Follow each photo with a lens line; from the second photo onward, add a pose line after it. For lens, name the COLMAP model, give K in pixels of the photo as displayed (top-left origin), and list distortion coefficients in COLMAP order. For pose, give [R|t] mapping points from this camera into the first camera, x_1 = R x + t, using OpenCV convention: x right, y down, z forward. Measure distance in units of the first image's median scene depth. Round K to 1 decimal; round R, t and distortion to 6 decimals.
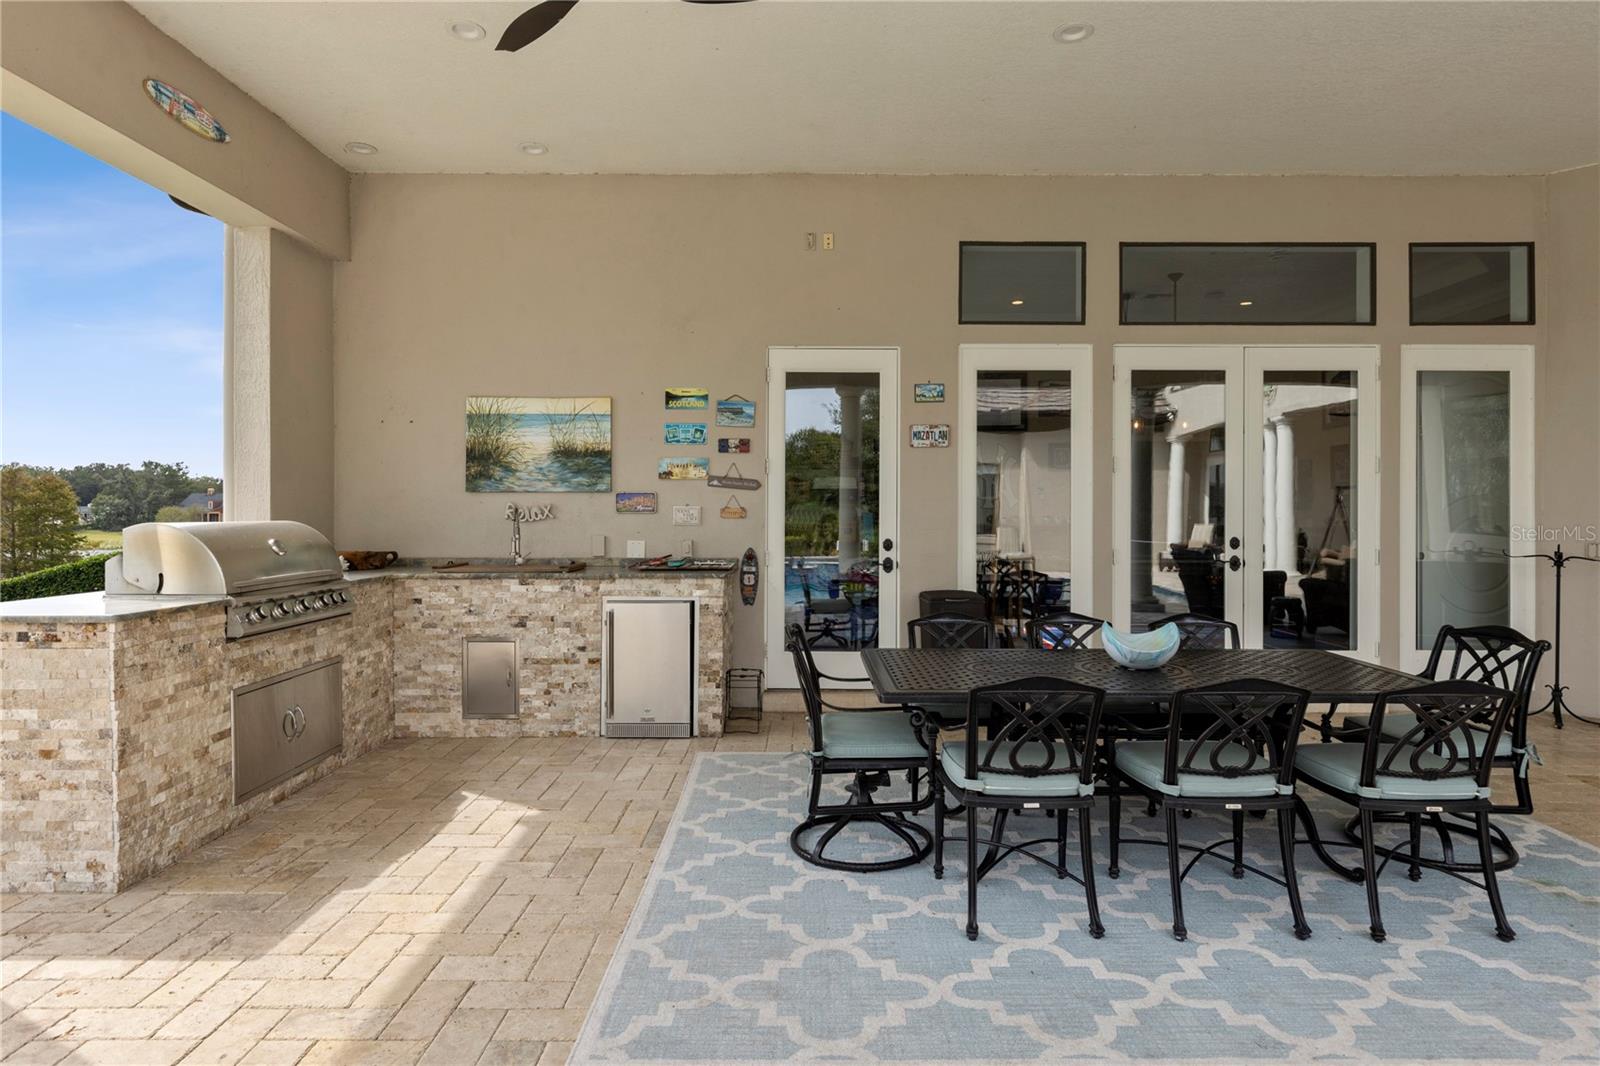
lens RADIAL K [[916.8, 0, 795.4], [0, 916.8, 504.9], [0, 0, 1]] dist [0.000221, -0.000036]
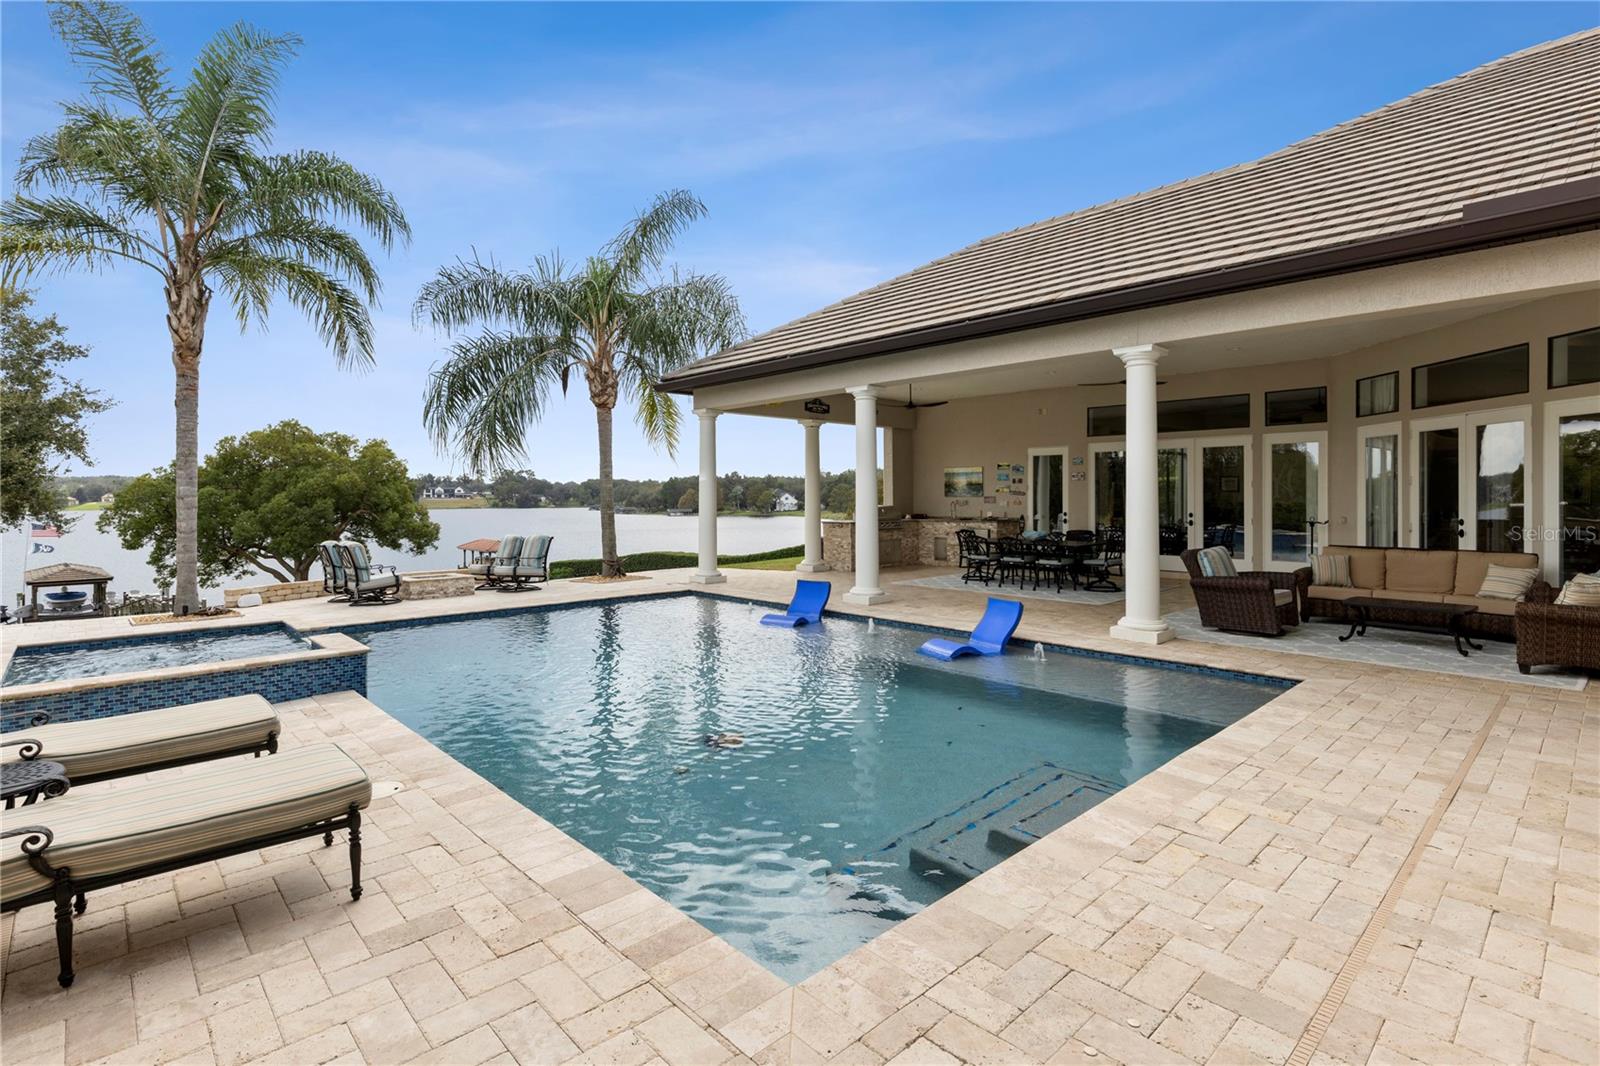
lens RADIAL K [[753.7, 0, 802.0], [0, 753.7, 523.7], [0, 0, 1]] dist [0.003185, -0.001703]
pose [[0.694116, 0.021131, -0.719553, 1.263216], [0.012279, 0.999076, 0.041185, -0.034921], [0.719758, -0.037423, 0.693215, -1.286761]]
